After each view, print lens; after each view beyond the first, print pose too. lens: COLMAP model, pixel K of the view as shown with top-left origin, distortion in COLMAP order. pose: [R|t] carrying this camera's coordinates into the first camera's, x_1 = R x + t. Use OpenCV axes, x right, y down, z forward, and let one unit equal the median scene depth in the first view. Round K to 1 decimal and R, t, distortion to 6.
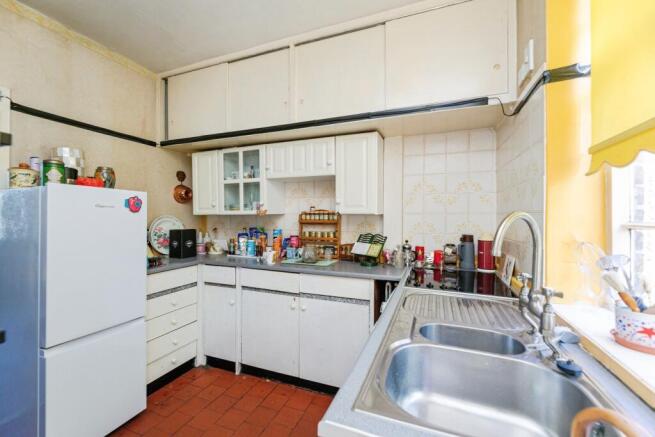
lens RADIAL K [[278.9, 0, 323.9], [0, 278.9, 216.3], [0, 0, 1]] dist [0.001238, -0.000019]
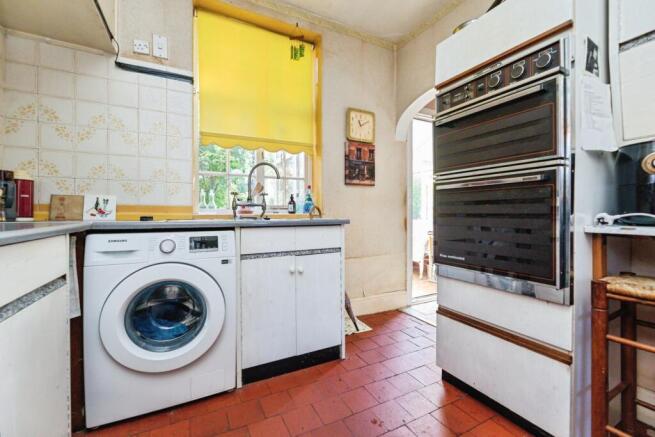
lens RADIAL K [[278.9, 0, 328.1], [0, 278.9, 216.9], [0, 0, 1]] dist [0.001238, -0.000019]
pose [[-0.757779, -0.016170, 0.652311, -0.470448], [-0.005257, 0.999812, 0.018678, 0.144787], [-0.652490, 0.010725, -0.757721, 0.889649]]
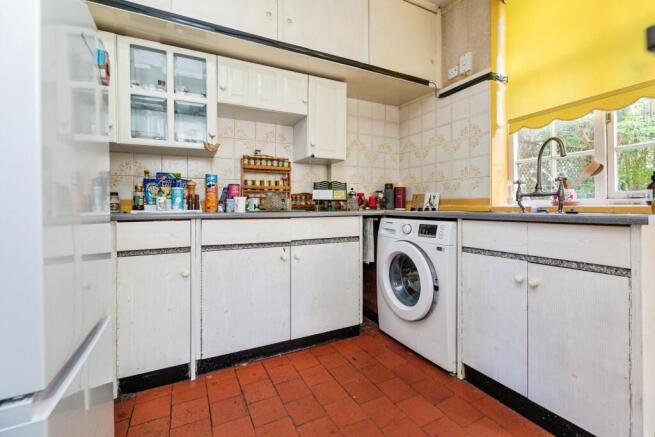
lens RADIAL K [[278.9, 0, 320.1], [0, 278.9, 205.6], [0, 0, 1]] dist [0.001238, -0.000019]
pose [[0.668470, -0.005473, 0.743719, -0.603145], [0.007306, 0.999973, 0.000792, 0.148116], [-0.743703, 0.004904, 0.668492, 0.319152]]
